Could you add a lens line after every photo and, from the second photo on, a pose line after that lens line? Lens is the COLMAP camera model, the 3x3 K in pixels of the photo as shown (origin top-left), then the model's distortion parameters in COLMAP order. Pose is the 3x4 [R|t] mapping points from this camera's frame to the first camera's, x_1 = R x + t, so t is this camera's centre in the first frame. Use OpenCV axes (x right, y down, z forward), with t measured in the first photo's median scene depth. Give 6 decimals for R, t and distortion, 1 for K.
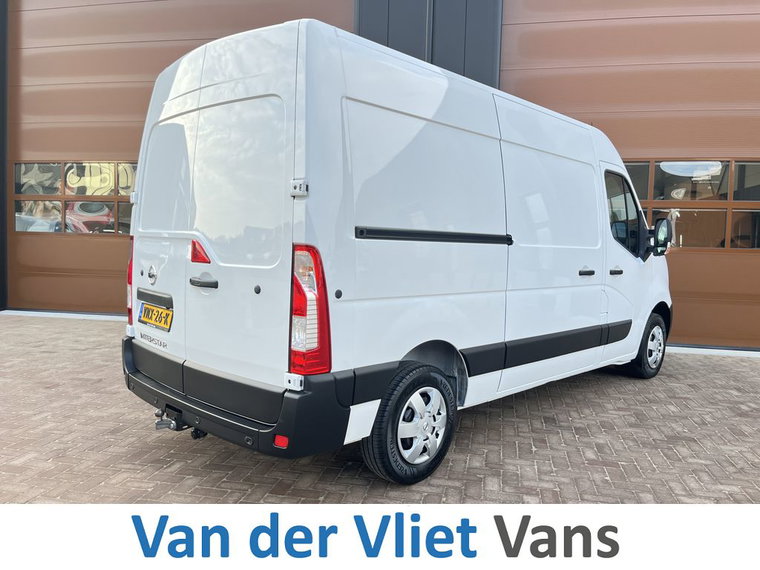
lens RADIAL K [[592.7, 0, 383.5], [0, 592.7, 279.2], [0, 0, 1]] dist [0.072520, -0.114603]
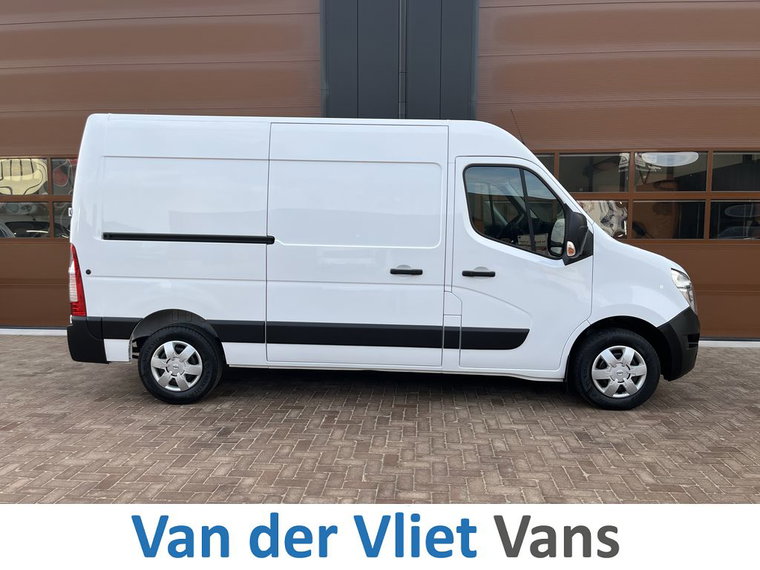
lens RADIAL K [[592.7, 0, 376.2], [0, 592.7, 283.4], [0, 0, 1]] dist [0.072520, -0.114603]
pose [[0.993434, -0.032812, 0.109603, -0.148589], [0.029836, 0.999143, 0.028682, -0.041429], [-0.110450, -0.025224, 0.993562, 0.125872]]
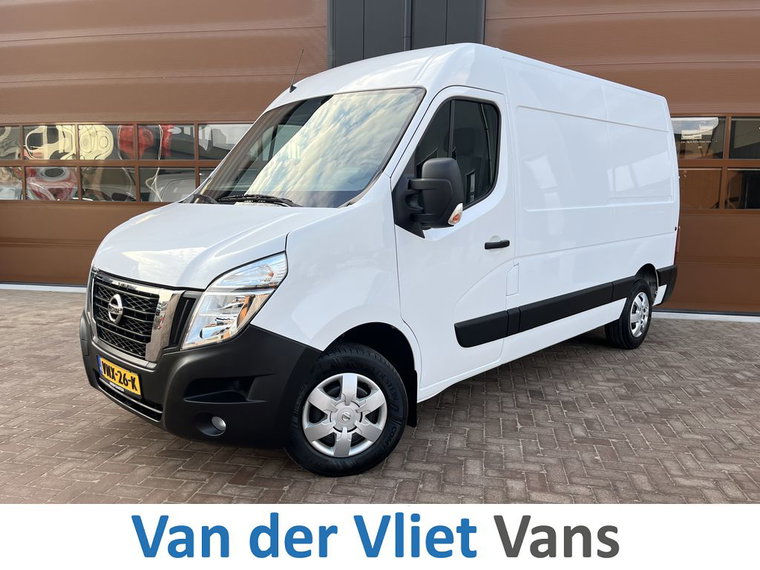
lens RADIAL K [[592.7, 0, 381.1], [0, 592.7, 284.3], [0, 0, 1]] dist [0.072520, -0.114603]
pose [[0.999770, -0.012215, 0.017609, 0.021260], [0.011052, 0.997845, 0.064673, 0.000310], [-0.018361, -0.064463, 0.997751, 0.083054]]
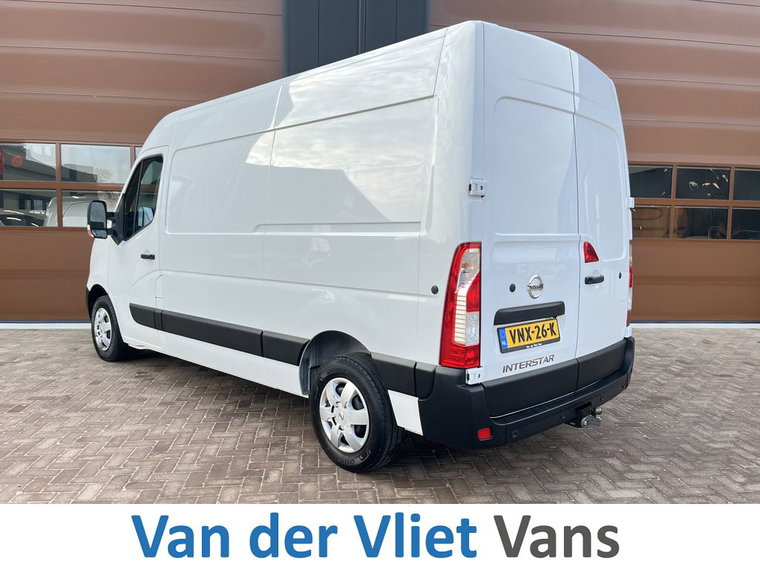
lens RADIAL K [[592.7, 0, 388.3], [0, 592.7, 288.0], [0, 0, 1]] dist [0.072520, -0.114603]
pose [[0.947817, -0.035806, 0.316797, -0.391312], [0.025537, 0.999007, 0.036507, -0.010966], [-0.317789, -0.026512, 0.947791, 0.047561]]
